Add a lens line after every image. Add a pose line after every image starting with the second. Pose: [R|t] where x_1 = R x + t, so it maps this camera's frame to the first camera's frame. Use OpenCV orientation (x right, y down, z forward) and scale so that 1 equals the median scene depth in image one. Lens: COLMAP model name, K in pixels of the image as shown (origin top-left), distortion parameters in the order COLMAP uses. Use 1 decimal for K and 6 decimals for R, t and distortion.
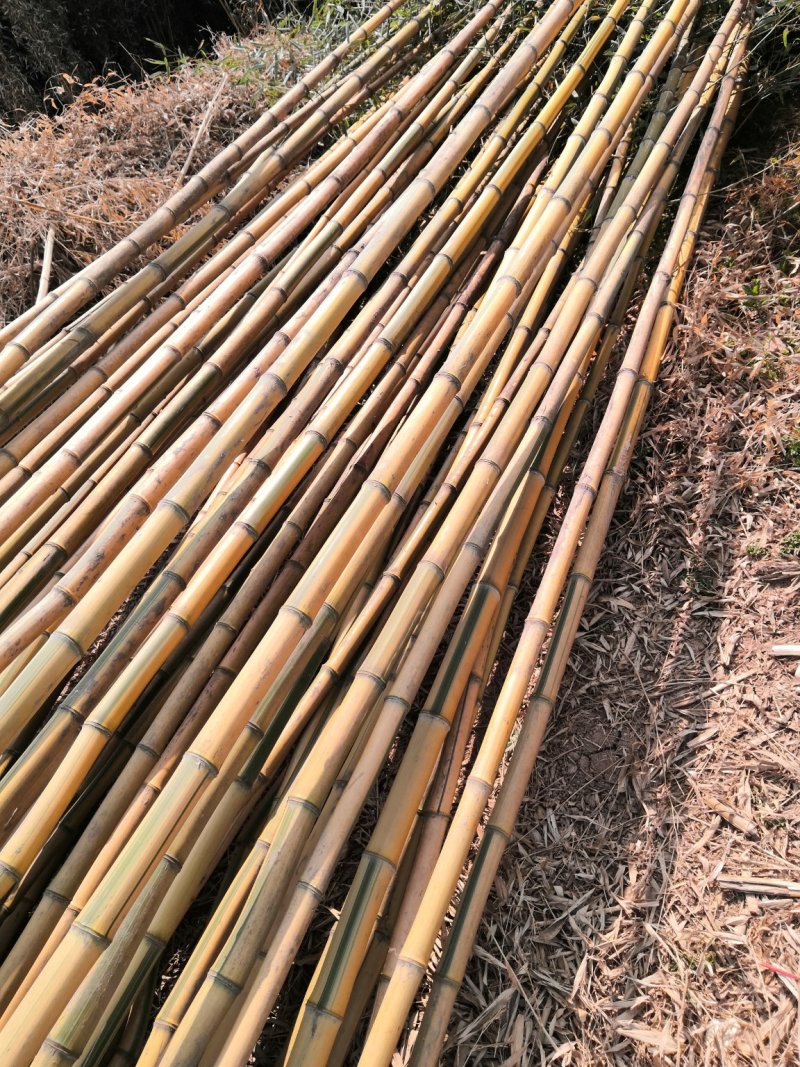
lens RADIAL K [[869.9, 0, 400.0], [0, 869.9, 533.5], [0, 0, 1]] dist [-0.015905, 0.029639]
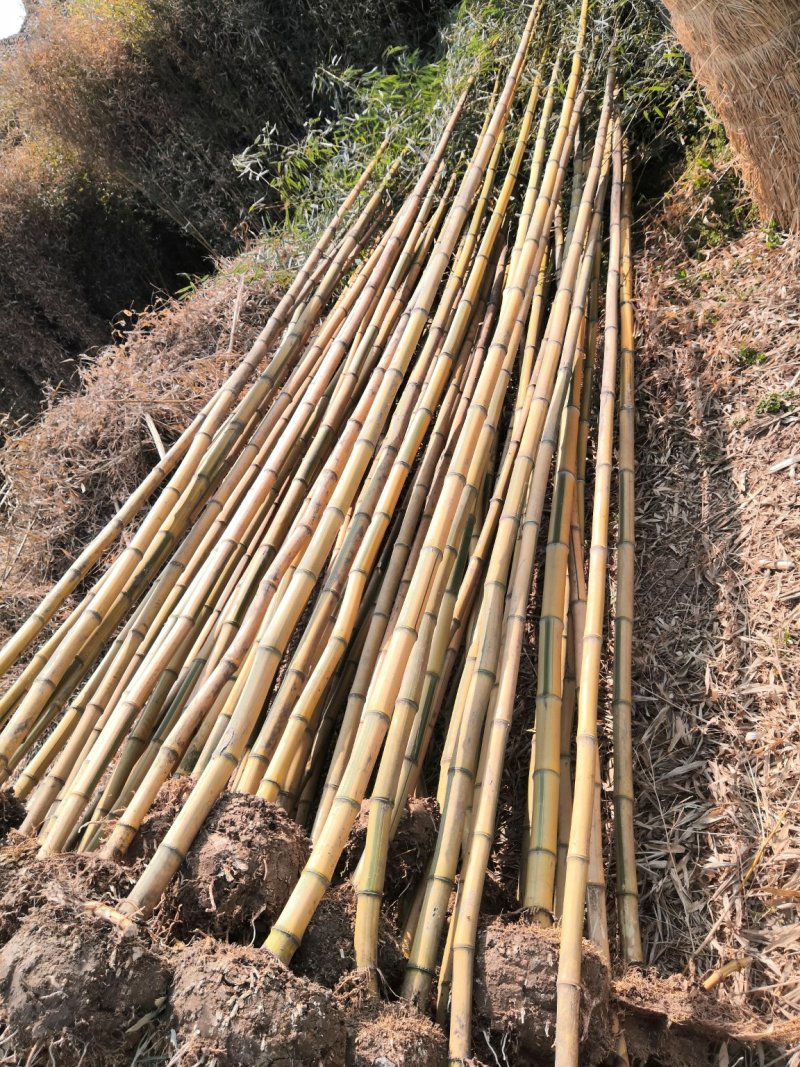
lens RADIAL K [[869.9, 0, 400.0], [0, 869.9, 533.5], [0, 0, 1]] dist [-0.015905, 0.029639]
pose [[0.959690, -0.280856, -0.010758, -0.113284], [0.273429, 0.941803, -0.195558, 0.233778], [0.065055, 0.184734, 0.980633, -0.281261]]
